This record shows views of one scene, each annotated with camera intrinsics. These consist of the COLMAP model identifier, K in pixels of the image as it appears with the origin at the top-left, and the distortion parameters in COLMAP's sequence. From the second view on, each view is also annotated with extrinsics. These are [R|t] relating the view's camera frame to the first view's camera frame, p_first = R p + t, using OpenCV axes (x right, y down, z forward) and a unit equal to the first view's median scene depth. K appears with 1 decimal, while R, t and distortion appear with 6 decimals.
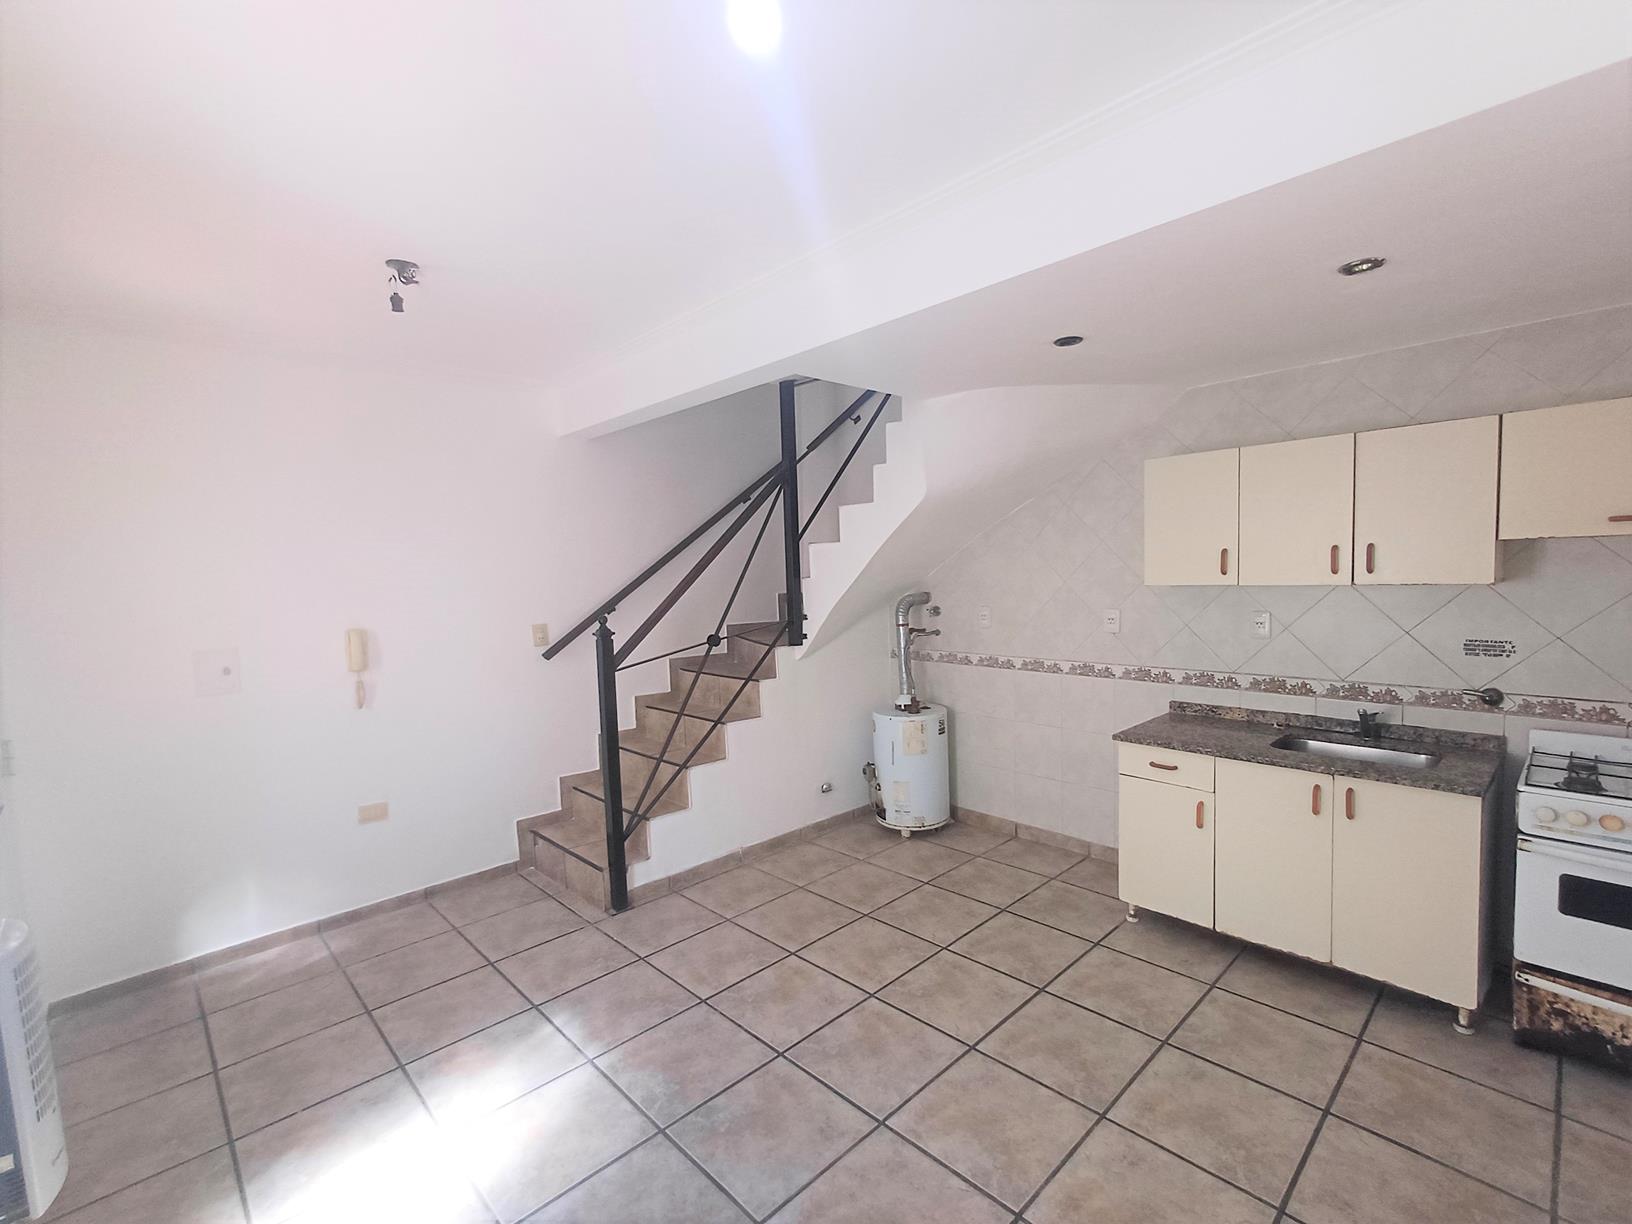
lens RADIAL K [[737.4, 0, 830.0], [0, 737.4, 618.6], [0, 0, 1]] dist [0.000360, 0.001995]
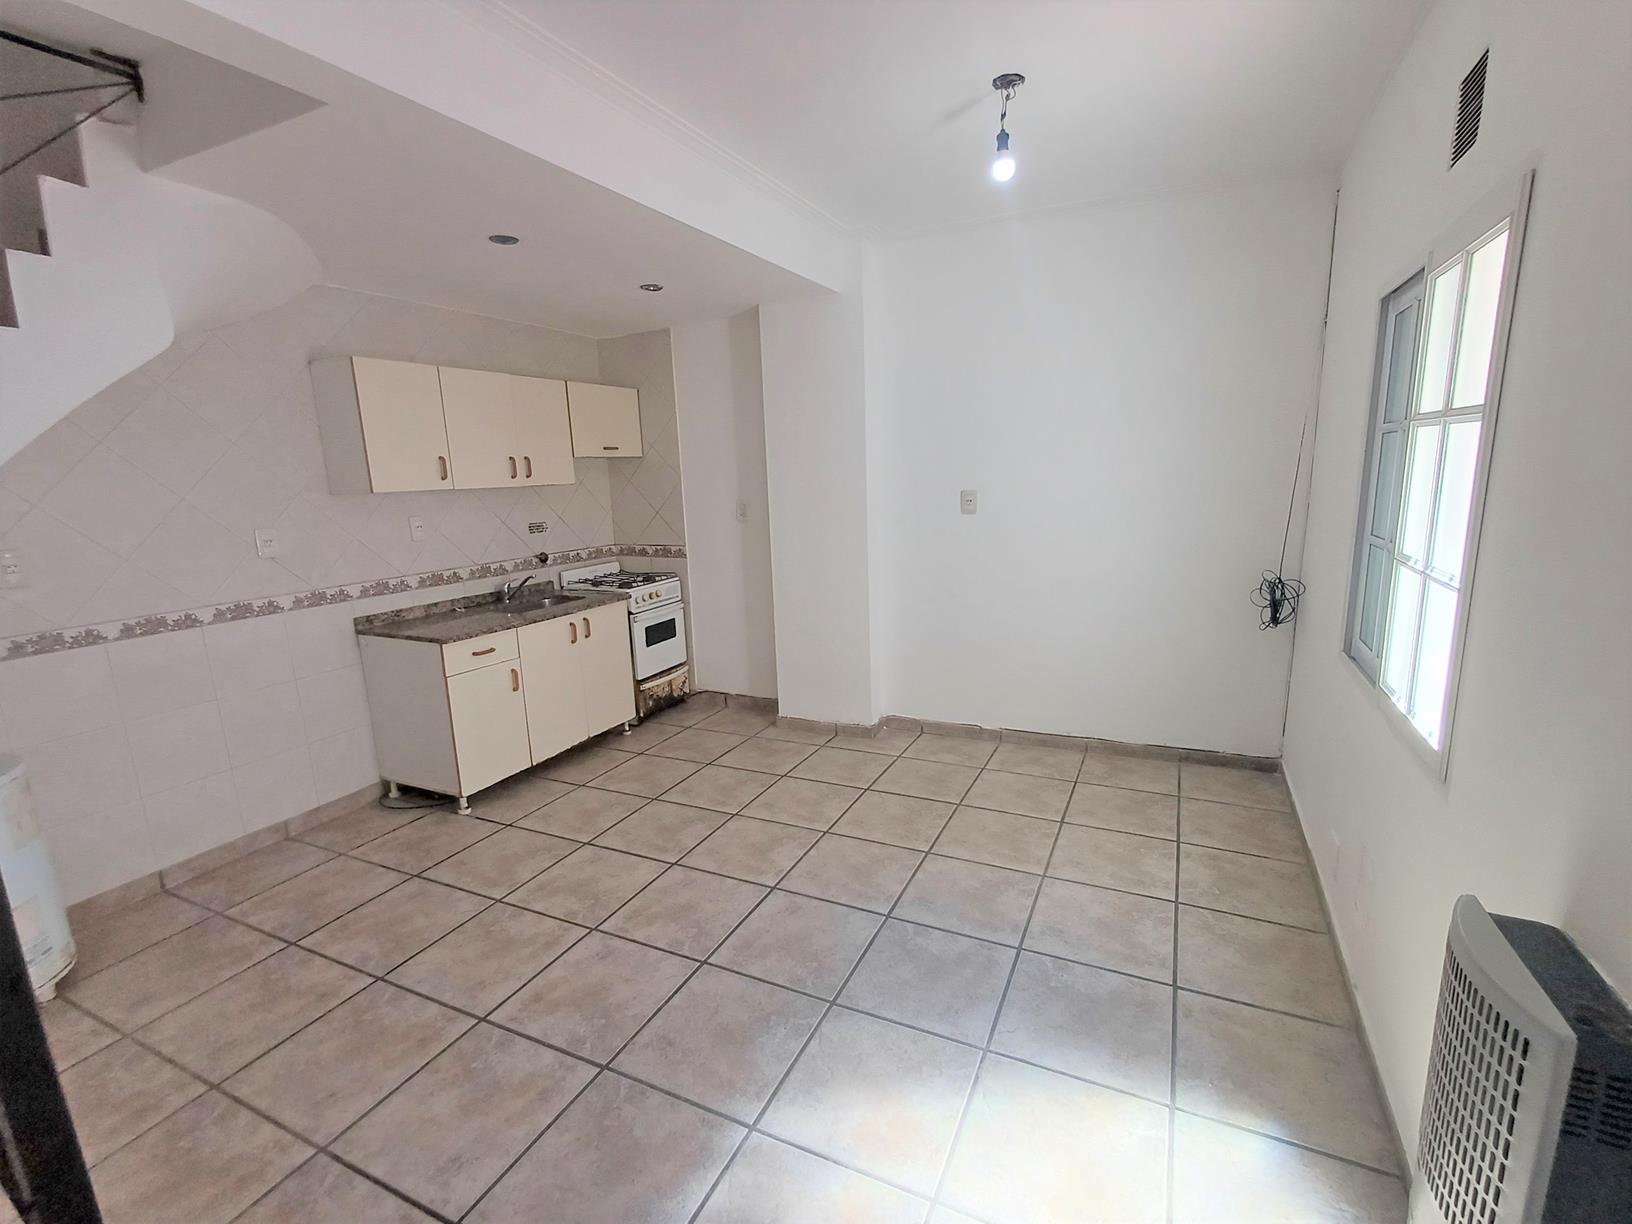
lens RADIAL K [[737.4, 0, 836.6], [0, 737.4, 620.0], [0, 0, 1]] dist [0.000360, 0.001995]
pose [[-0.356056, -0.148394, 0.922607, -0.746998], [0.108414, 0.974084, 0.198513, -0.010221], [-0.928154, 0.170705, -0.330740, 0.855149]]
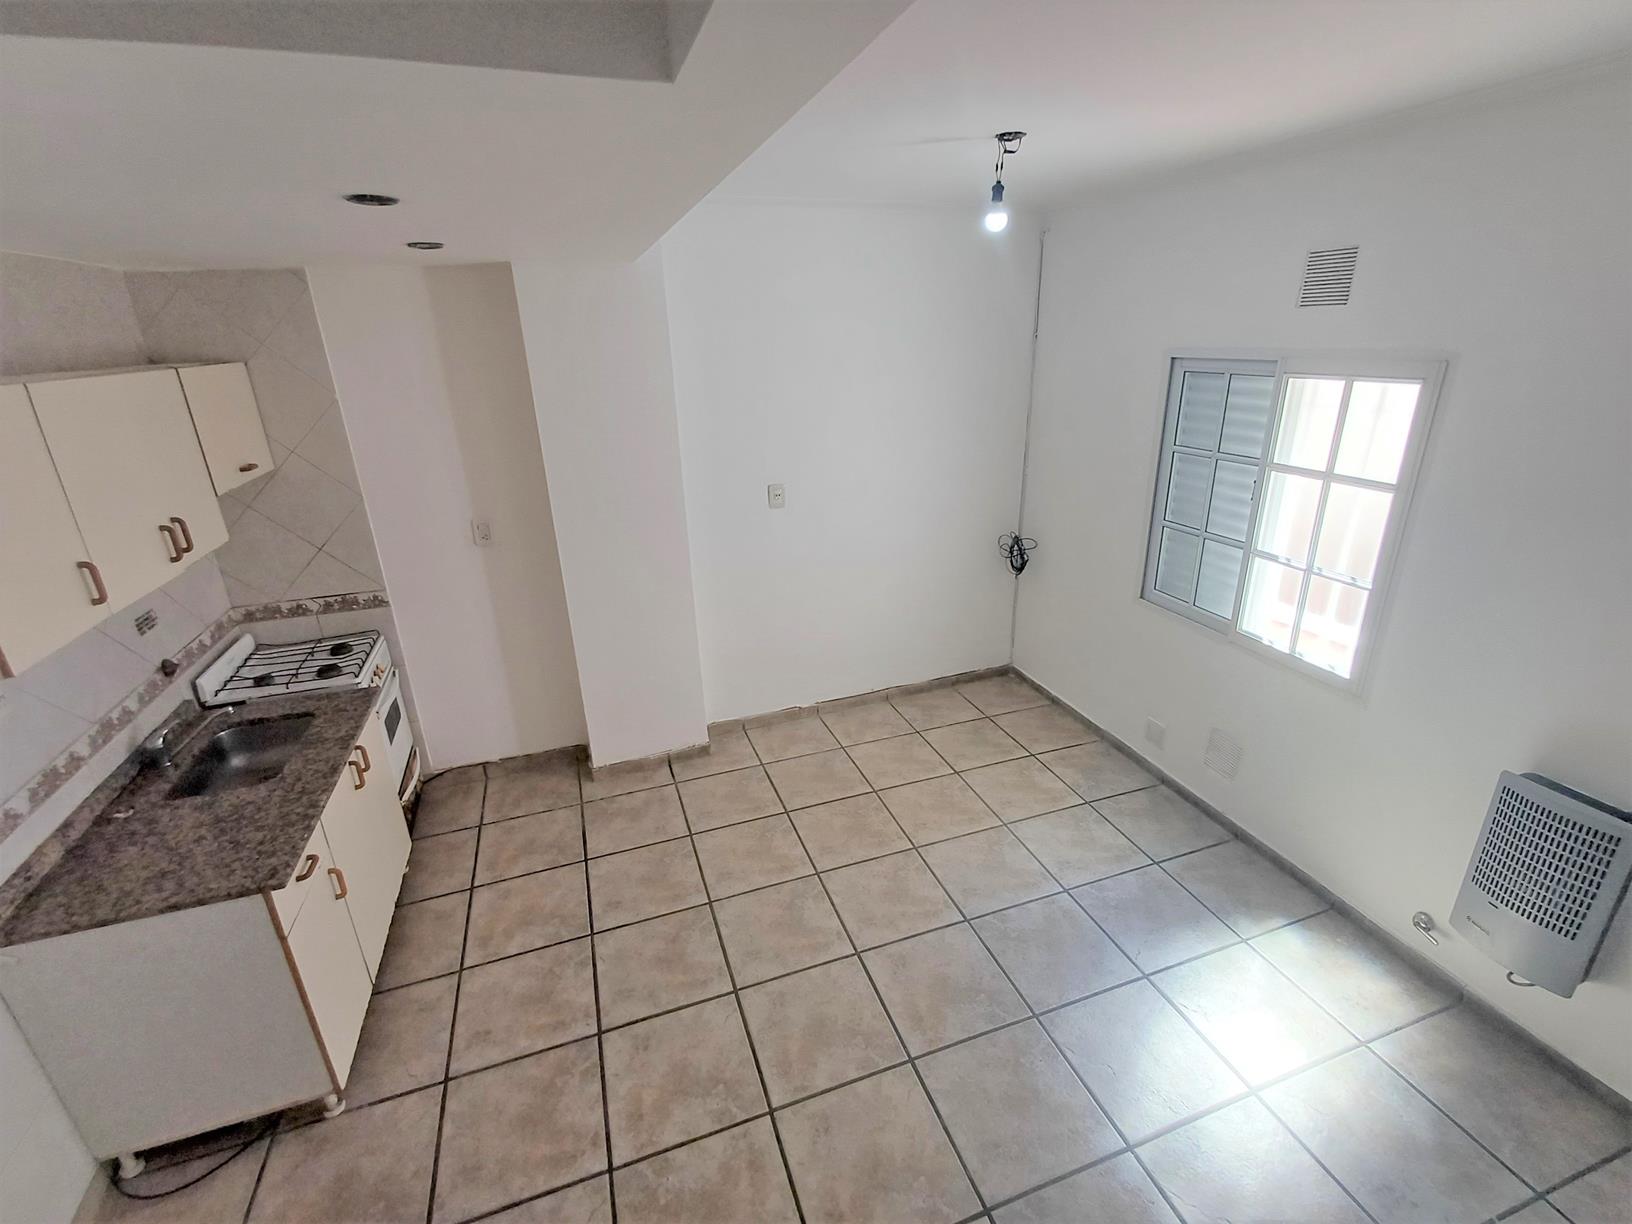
lens RADIAL K [[737.4, 0, 828.5], [0, 737.4, 614.6], [0, 0, 1]] dist [0.000360, 0.001995]
pose [[-0.909931, -0.099928, 0.402541, -0.229866], [0.078761, 0.911252, 0.404249, -0.244563], [-0.407212, 0.399543, -0.821306, 1.253401]]
